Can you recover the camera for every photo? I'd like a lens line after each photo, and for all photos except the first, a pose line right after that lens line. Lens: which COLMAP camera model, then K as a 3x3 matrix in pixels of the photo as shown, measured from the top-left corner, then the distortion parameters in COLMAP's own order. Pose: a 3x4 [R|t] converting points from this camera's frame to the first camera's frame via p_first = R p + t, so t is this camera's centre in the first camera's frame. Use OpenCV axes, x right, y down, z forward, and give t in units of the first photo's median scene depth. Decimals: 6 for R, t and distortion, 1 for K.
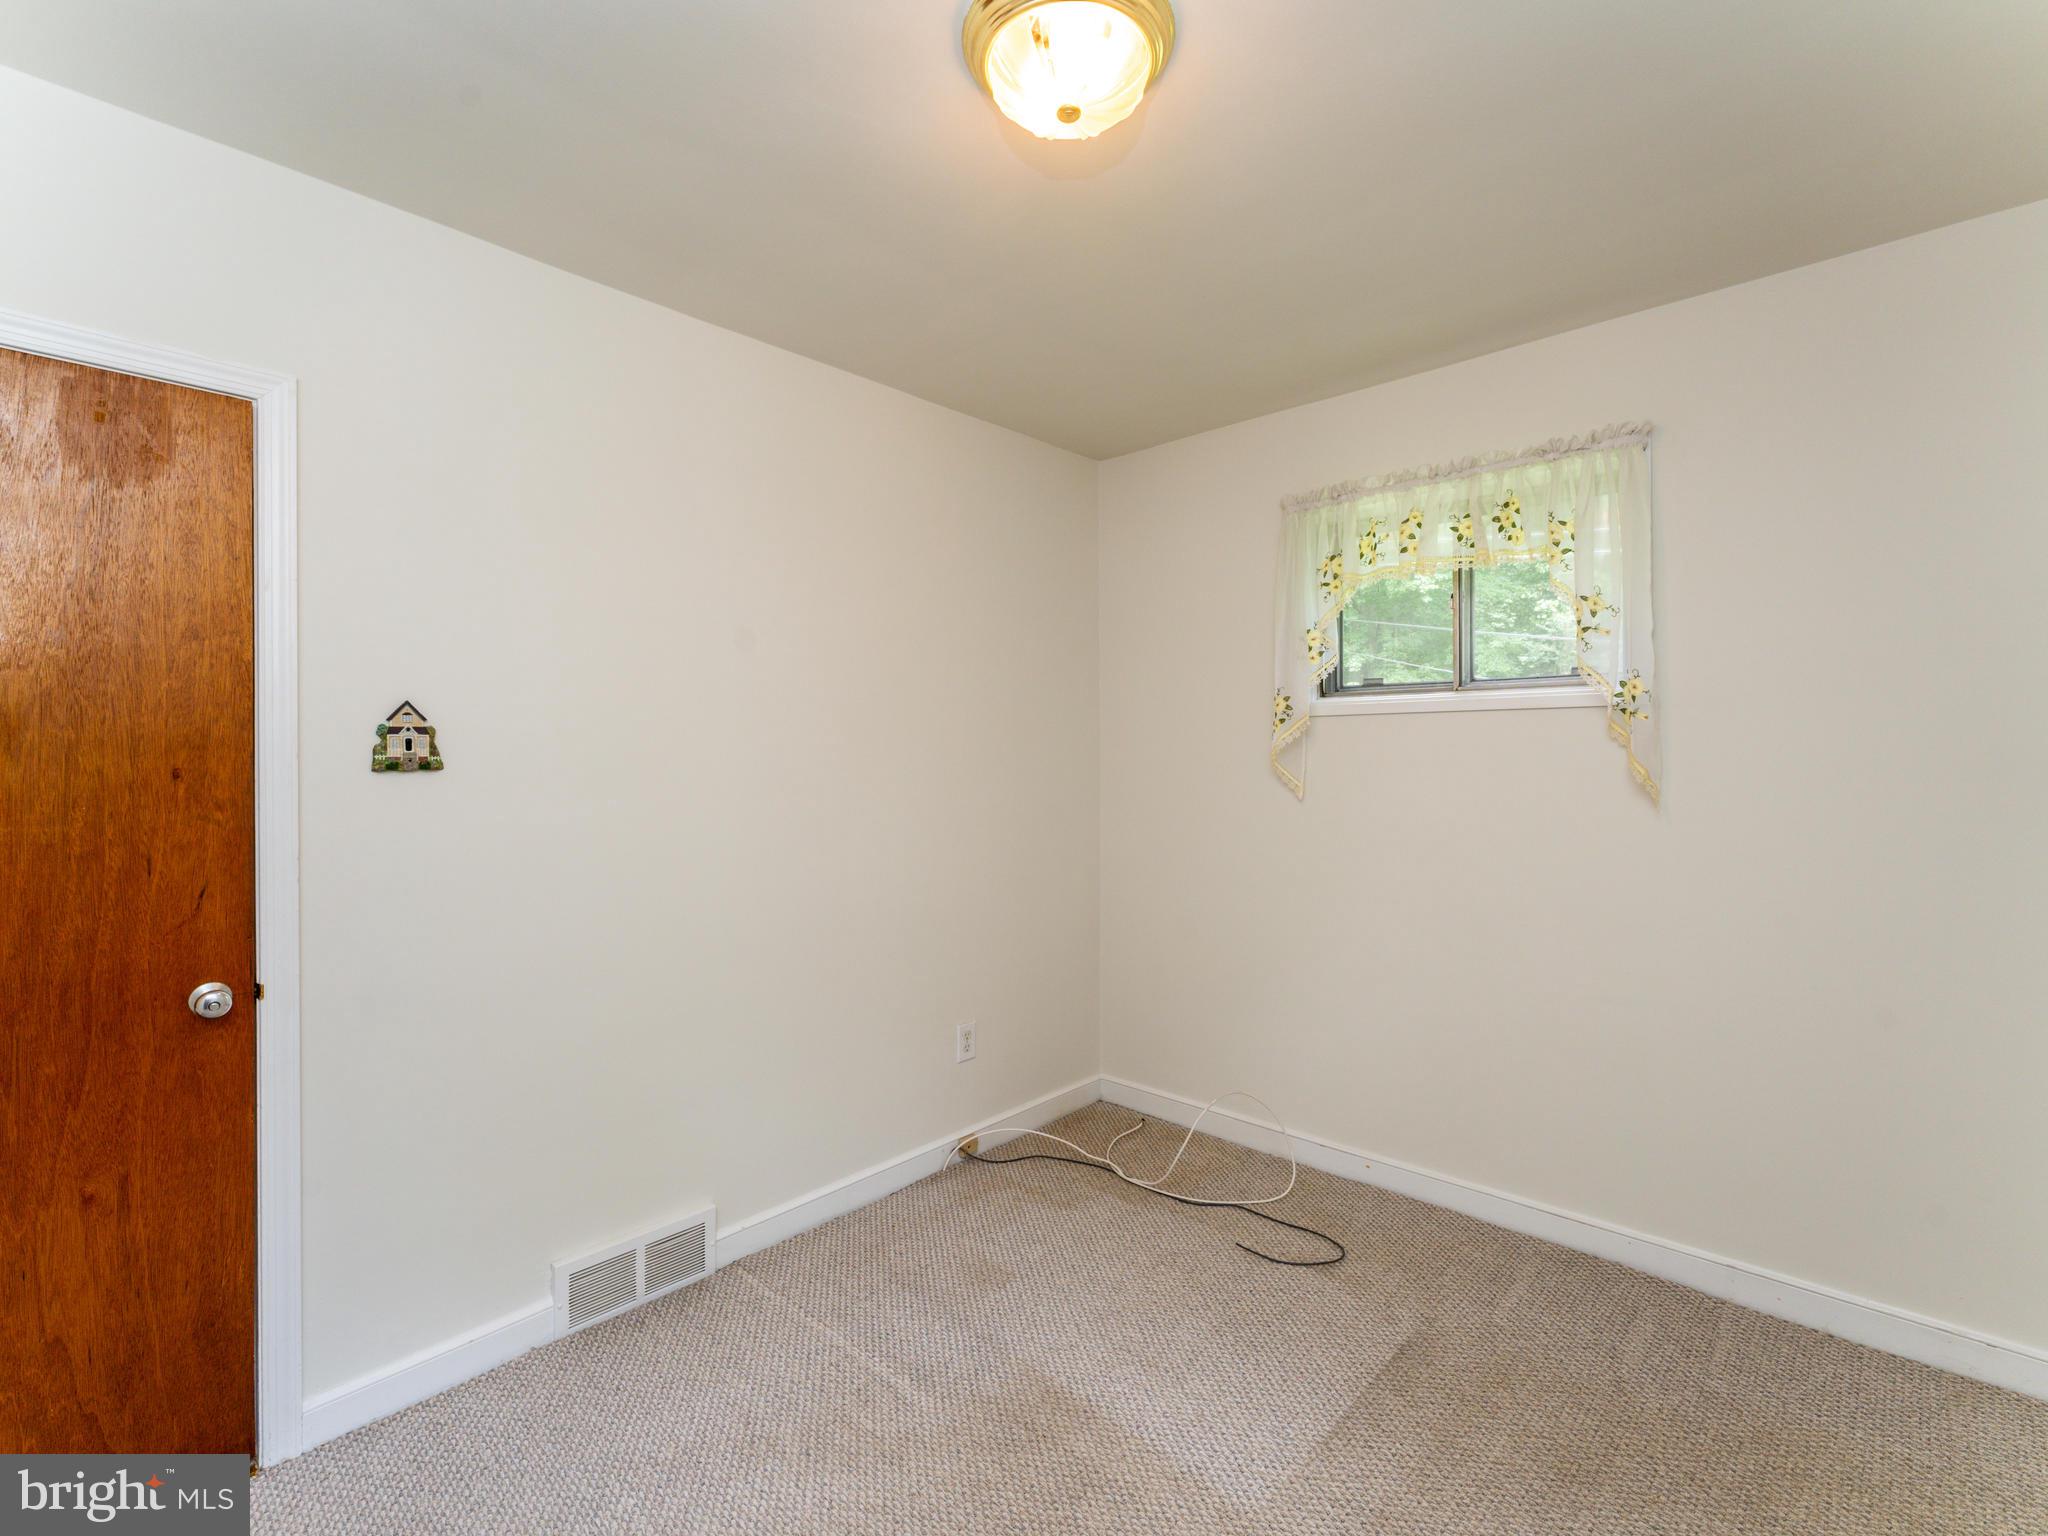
lens RADIAL K [[938.9, 0, 1021.2], [0, 938.9, 748.3], [0, 0, 1]] dist [-0.000542, 0.000175]
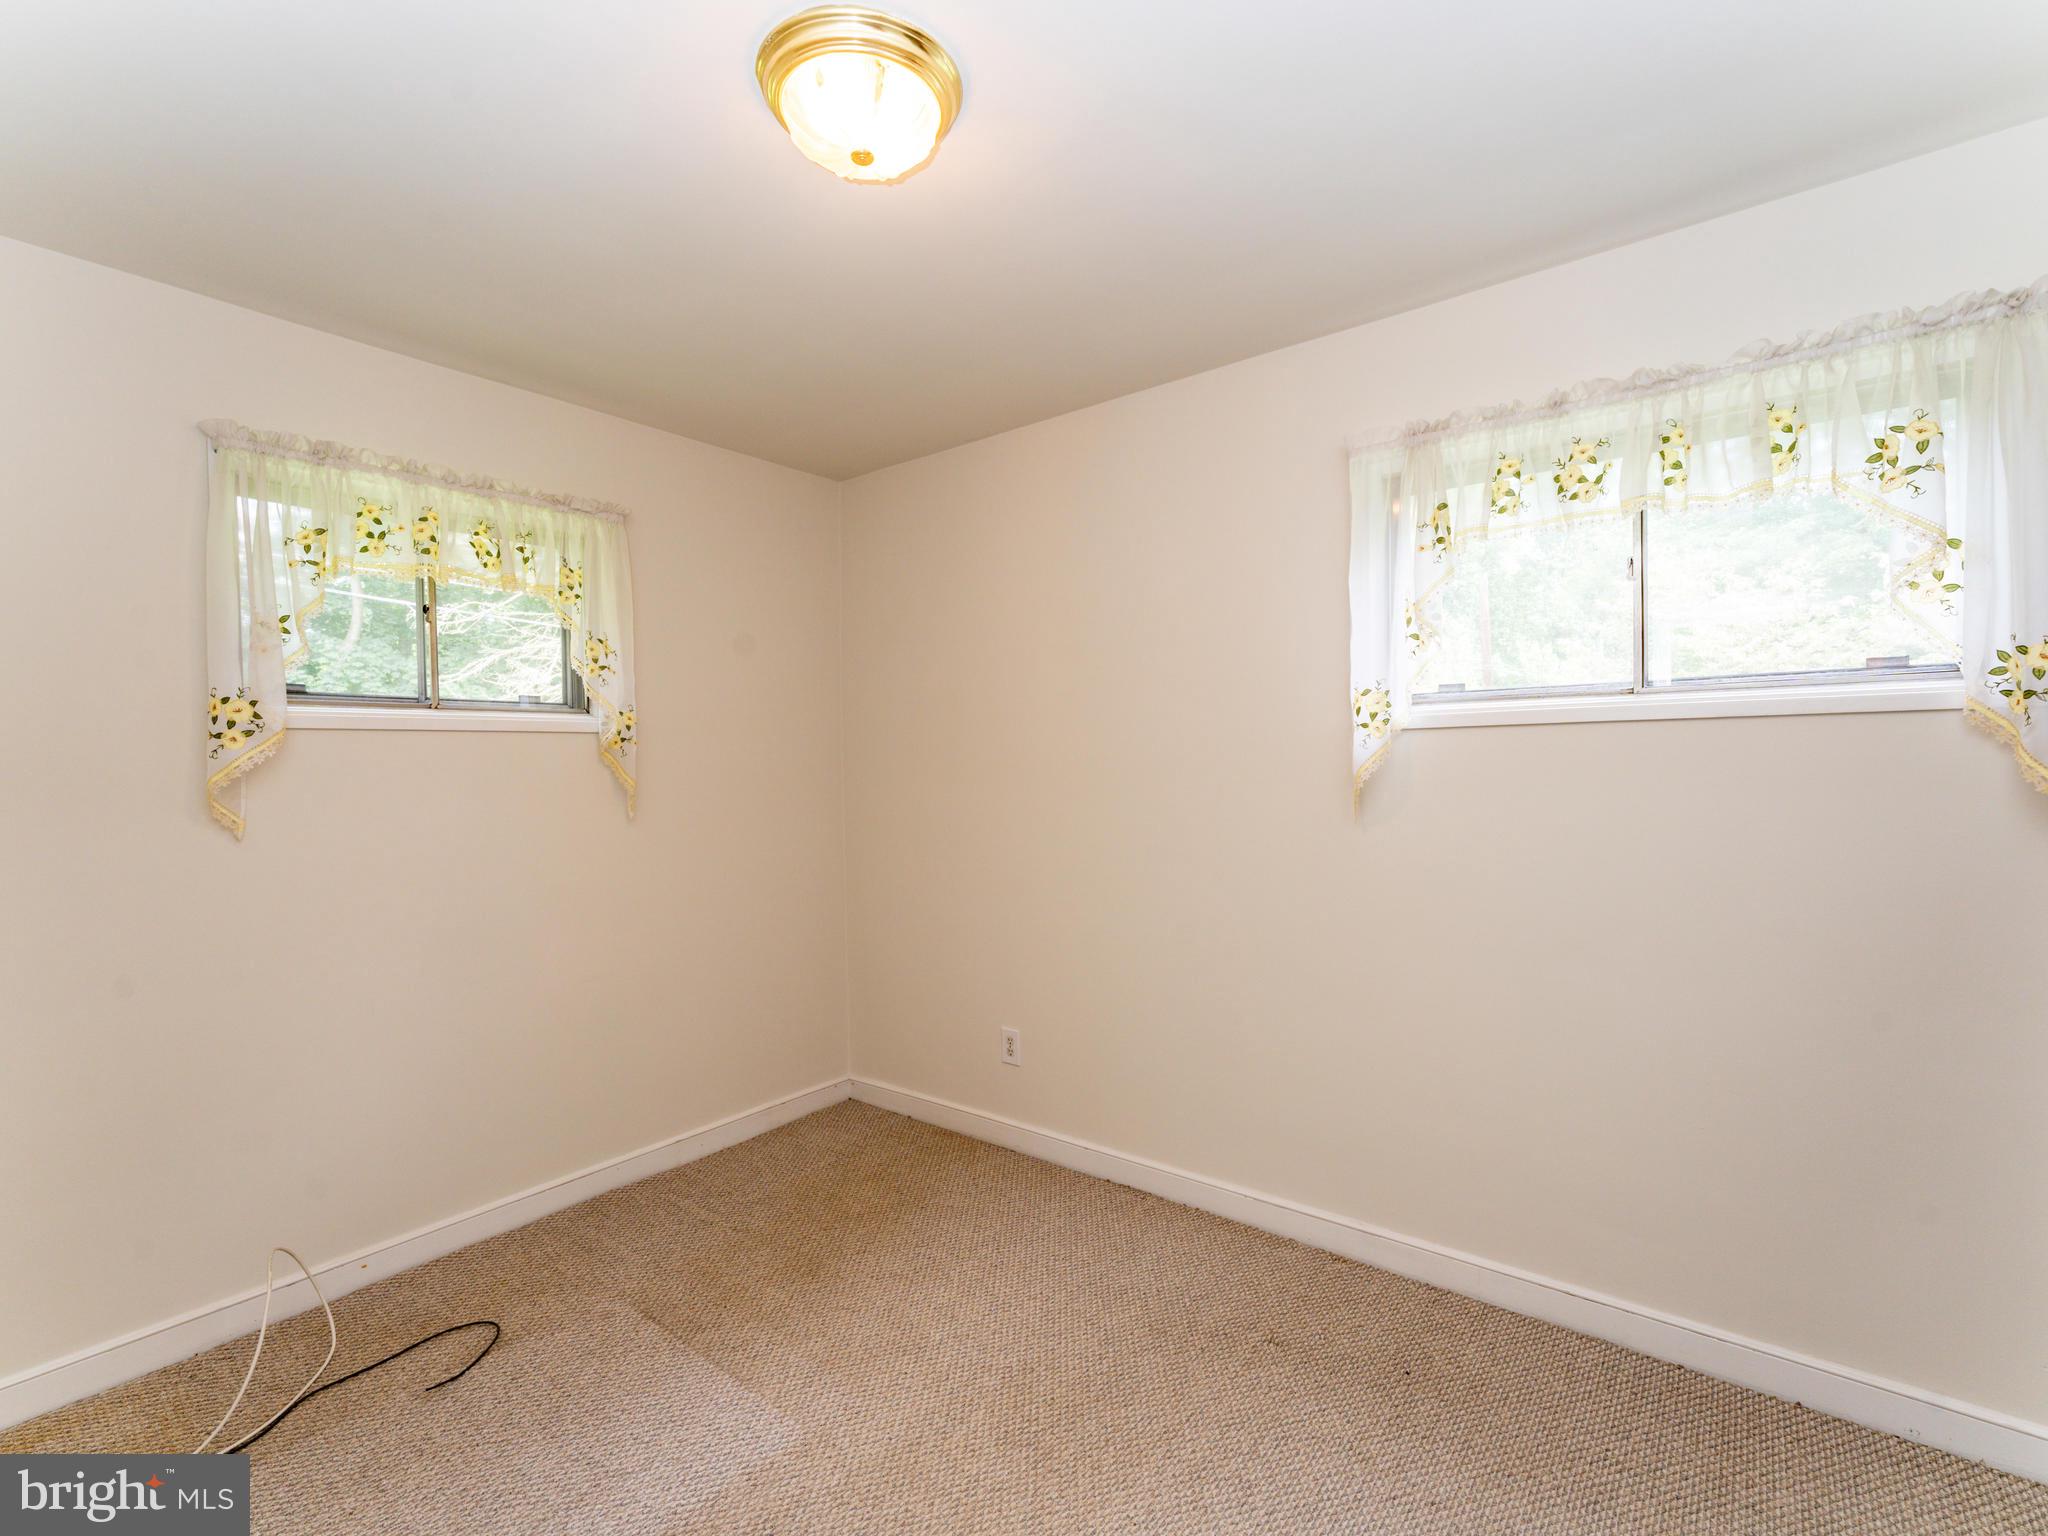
lens RADIAL K [[952.1, 0, 1021.9], [0, 952.1, 777.7], [0, 0, 1]] dist [-0.028936, 0.001849]
pose [[-0.122779, -0.007990, 0.992402, -0.585539], [0.014206, 0.999851, 0.009808, 0.007433], [-0.992332, 0.015302, -0.122647, 0.561896]]
